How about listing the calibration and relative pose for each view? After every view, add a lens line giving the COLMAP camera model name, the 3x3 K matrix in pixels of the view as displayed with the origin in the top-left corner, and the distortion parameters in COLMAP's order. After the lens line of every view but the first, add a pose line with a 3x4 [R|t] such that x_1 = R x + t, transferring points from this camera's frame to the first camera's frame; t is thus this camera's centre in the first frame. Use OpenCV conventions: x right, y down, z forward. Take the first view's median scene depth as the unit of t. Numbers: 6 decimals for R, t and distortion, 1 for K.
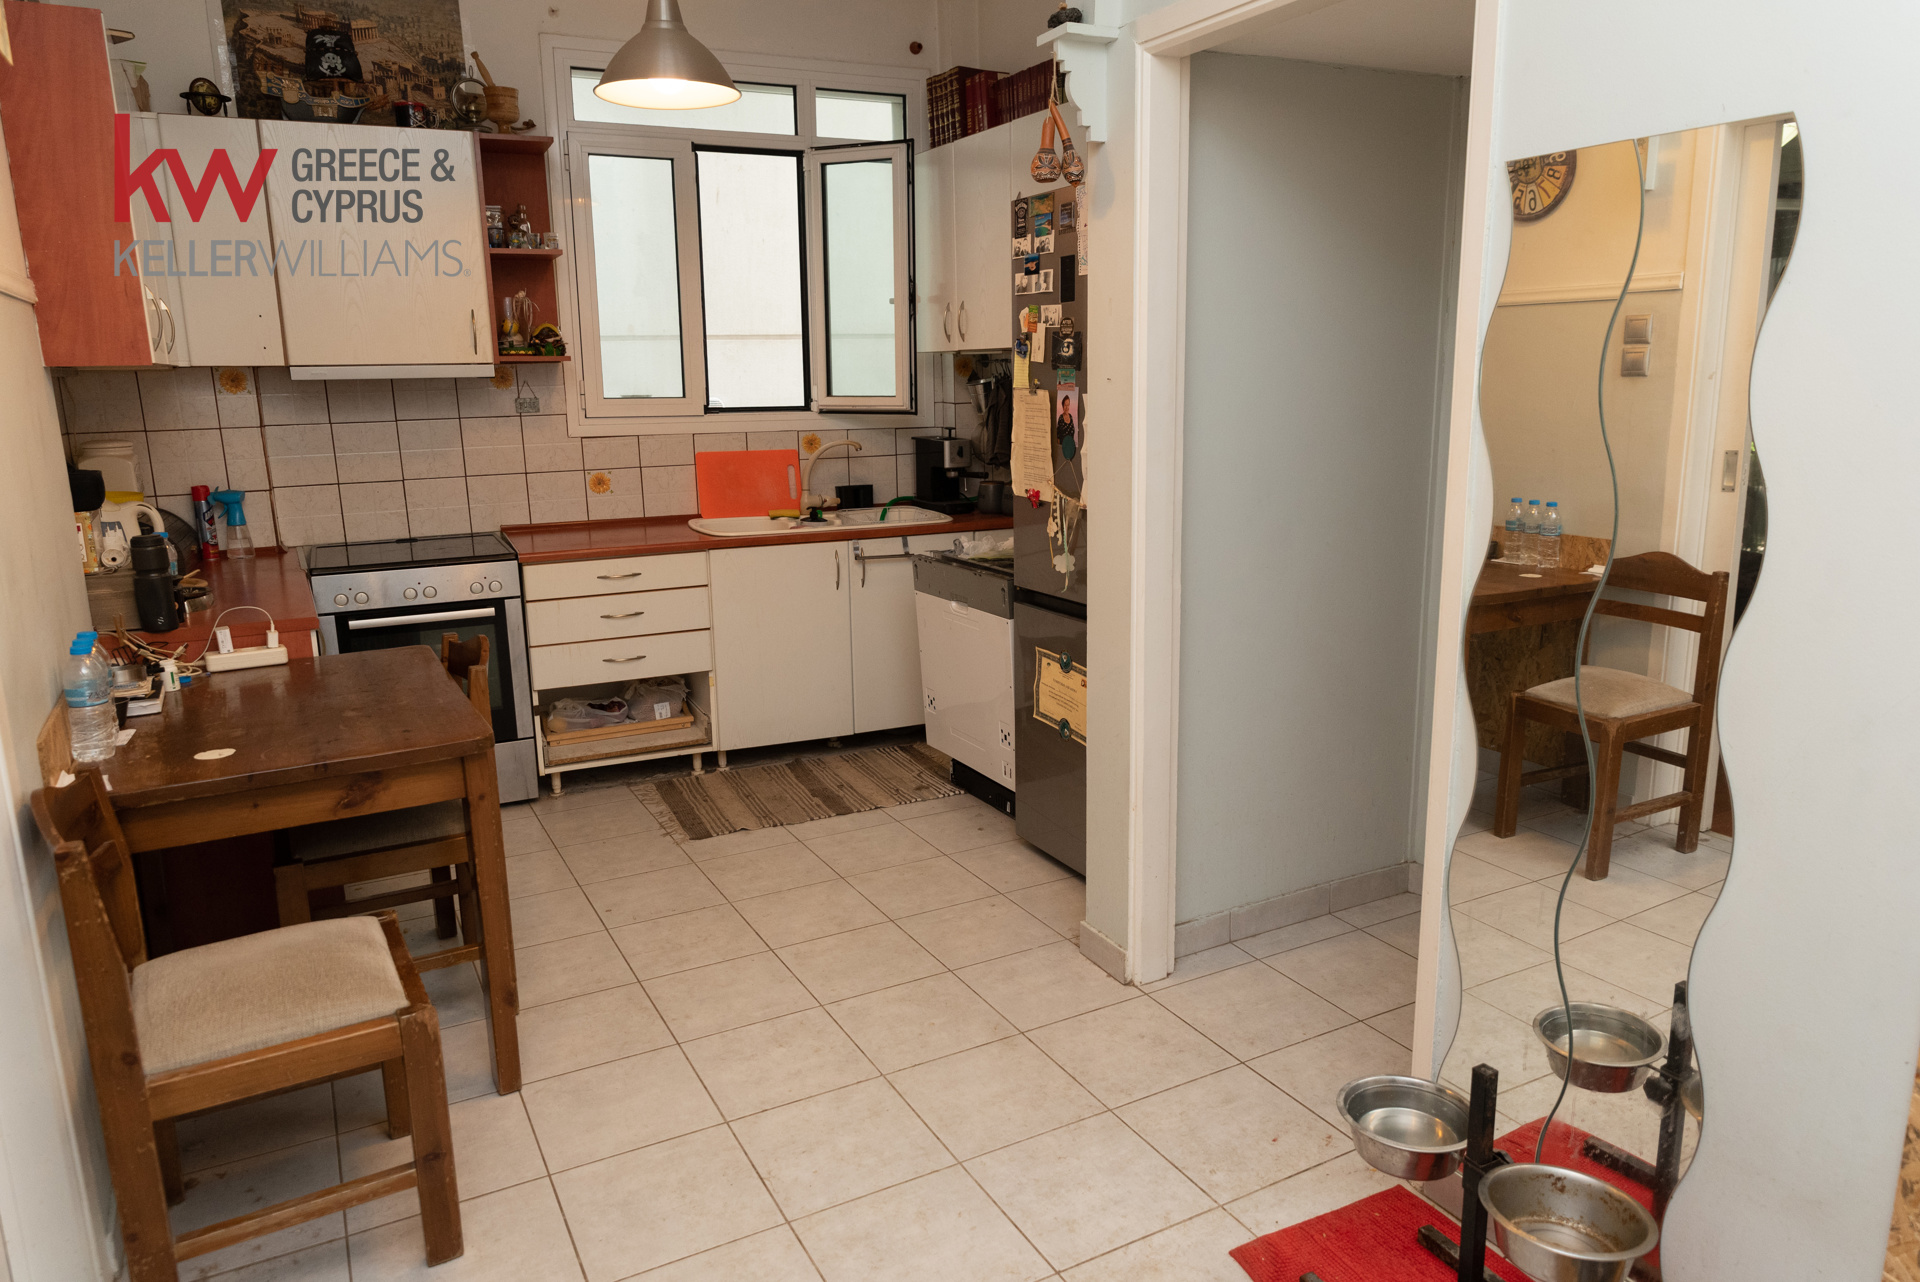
lens RADIAL K [[1283.8, 0, 967.7], [0, 1283.8, 642.5], [0, 0, 1]] dist [-0.003380, 0.006308]
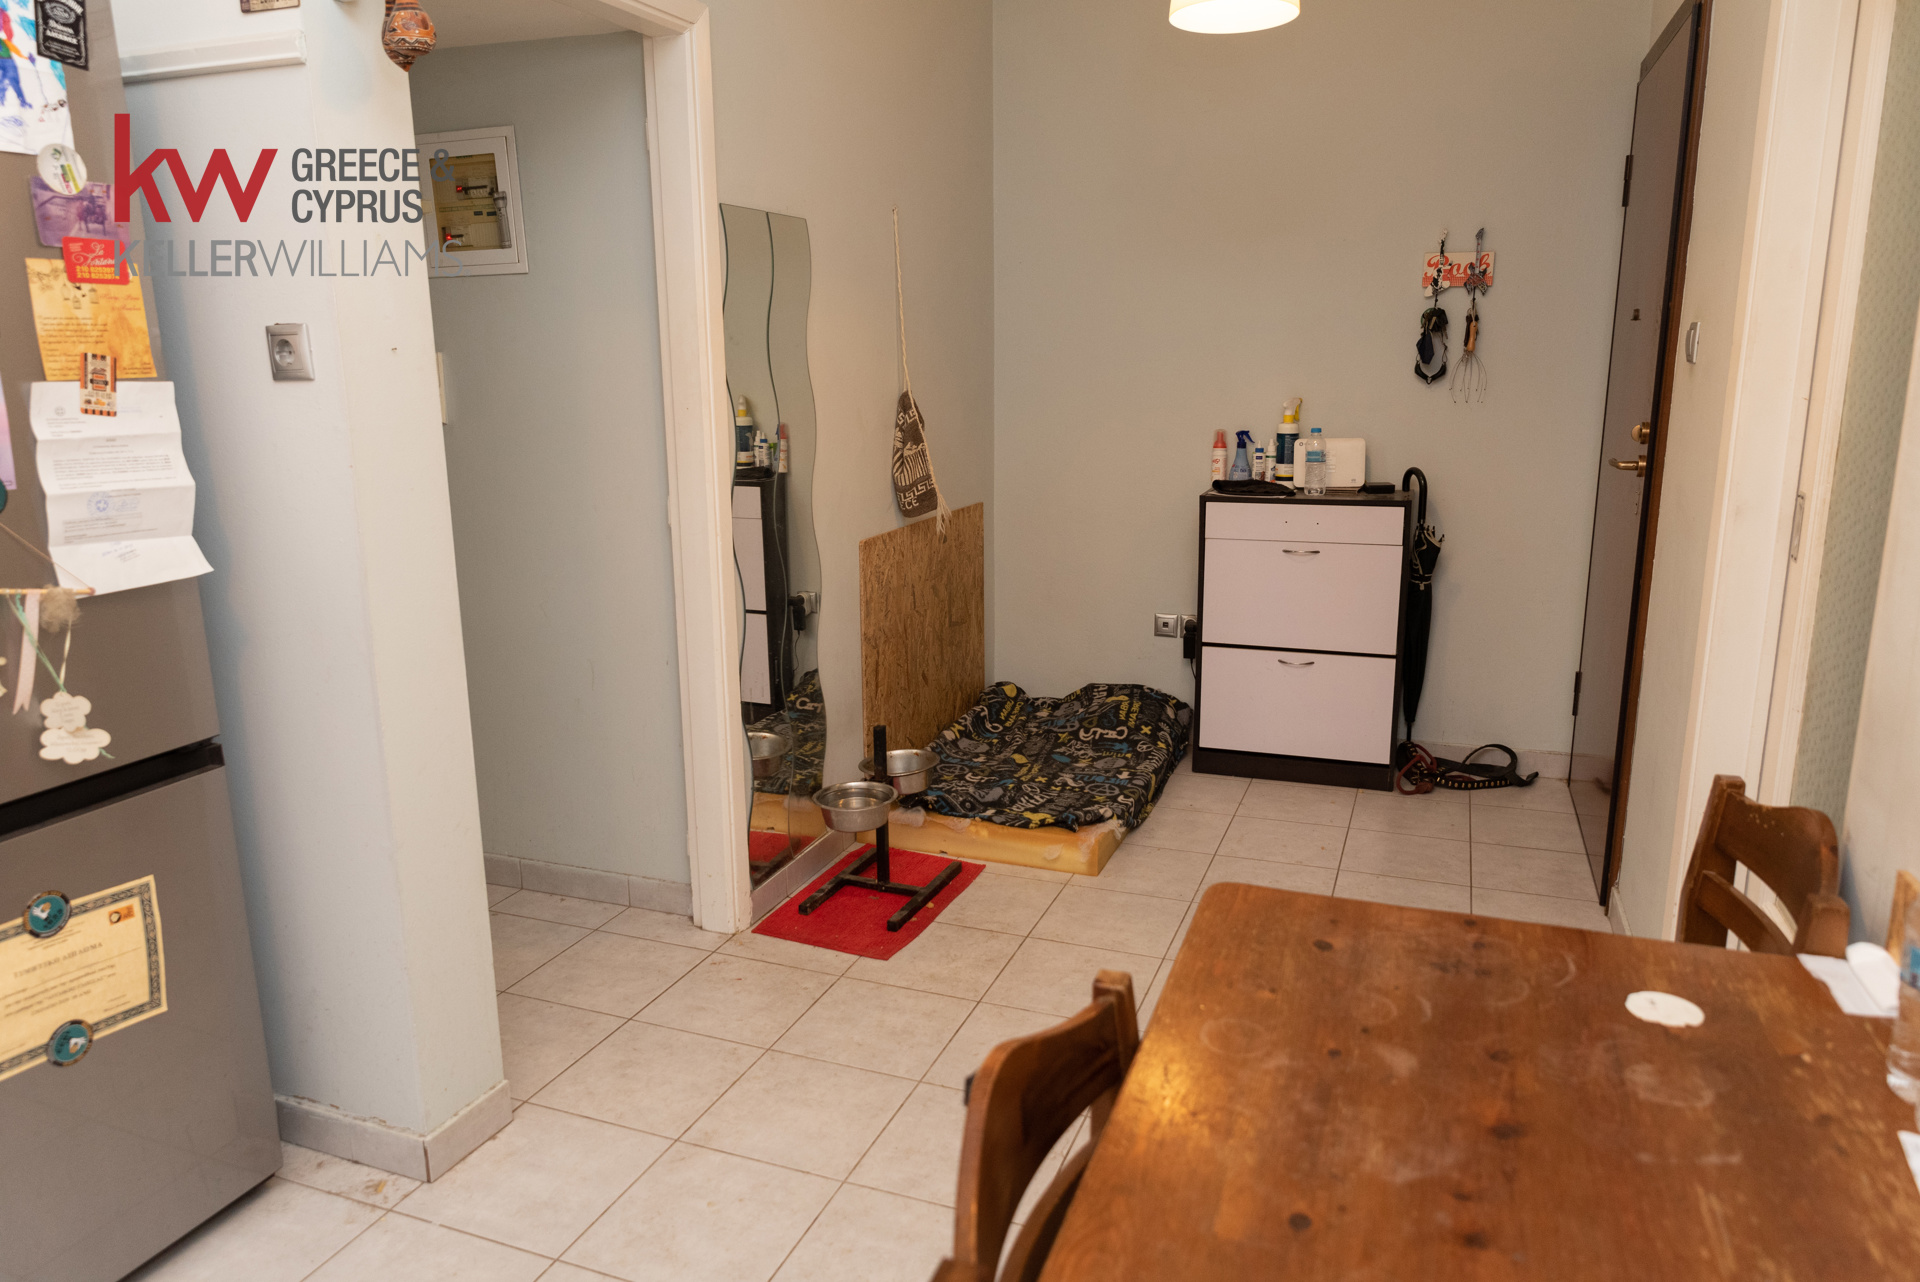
lens RADIAL K [[1283.8, 0, 963.6], [0, 1283.8, 639.9], [0, 0, 1]] dist [-0.003380, 0.006308]
pose [[-0.655048, -0.143260, 0.741882, -0.519547], [0.177946, 0.924995, 0.335738, -0.190959], [-0.734335, 0.351939, -0.580424, 0.992456]]
